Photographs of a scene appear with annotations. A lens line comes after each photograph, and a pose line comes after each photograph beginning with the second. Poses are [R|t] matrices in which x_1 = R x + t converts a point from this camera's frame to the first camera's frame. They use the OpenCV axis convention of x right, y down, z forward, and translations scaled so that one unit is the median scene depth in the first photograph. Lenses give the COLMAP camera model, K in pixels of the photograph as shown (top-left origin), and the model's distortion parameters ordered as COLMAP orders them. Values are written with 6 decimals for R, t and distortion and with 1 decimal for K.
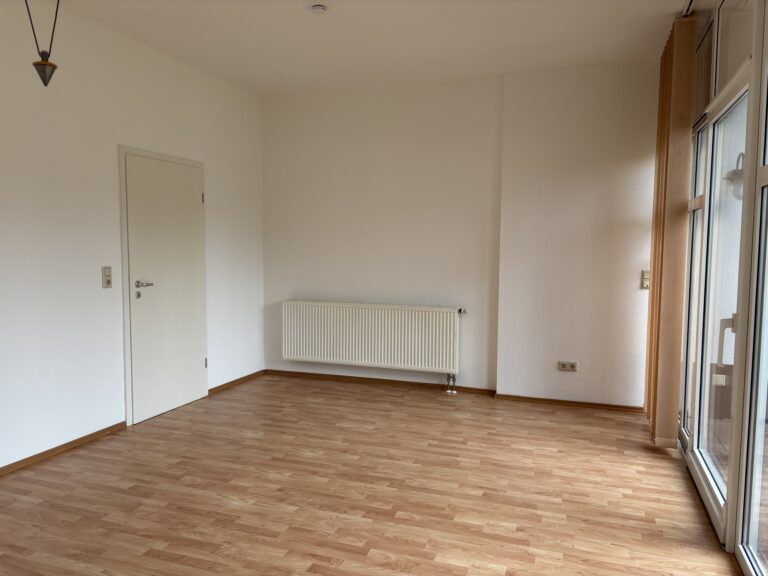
lens RADIAL K [[582.9, 0, 383.7], [0, 582.9, 290.1], [0, 0, 1]] dist [0.046204, -0.052584]
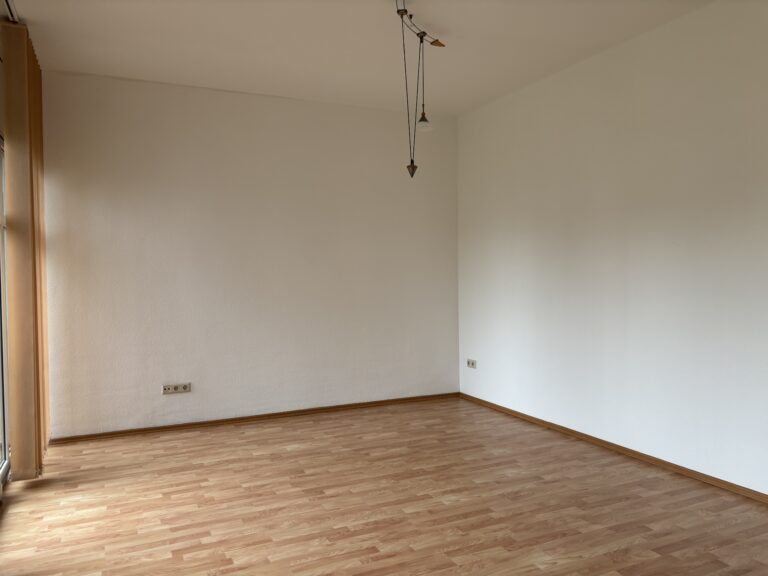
lens RADIAL K [[582.9, 0, 385.2], [0, 582.9, 287.9], [0, 0, 1]] dist [0.046204, -0.052584]
pose [[-0.704598, 0.018591, -0.709363, 0.488809], [-0.051442, 0.995688, 0.077192, -0.076848], [0.707739, 0.090880, -0.700604, 1.339234]]
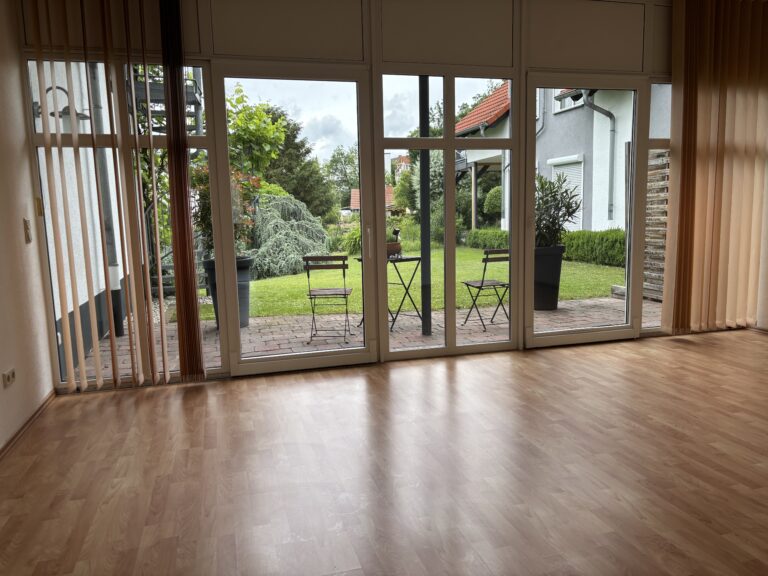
lens RADIAL K [[582.9, 0, 380.5], [0, 582.9, 286.1], [0, 0, 1]] dist [0.046204, -0.052584]
pose [[-0.578472, -0.094734, 0.810182, -0.628189], [0.086740, 0.980457, 0.176577, -0.061987], [-0.811077, 0.172420, -0.558950, 1.568560]]
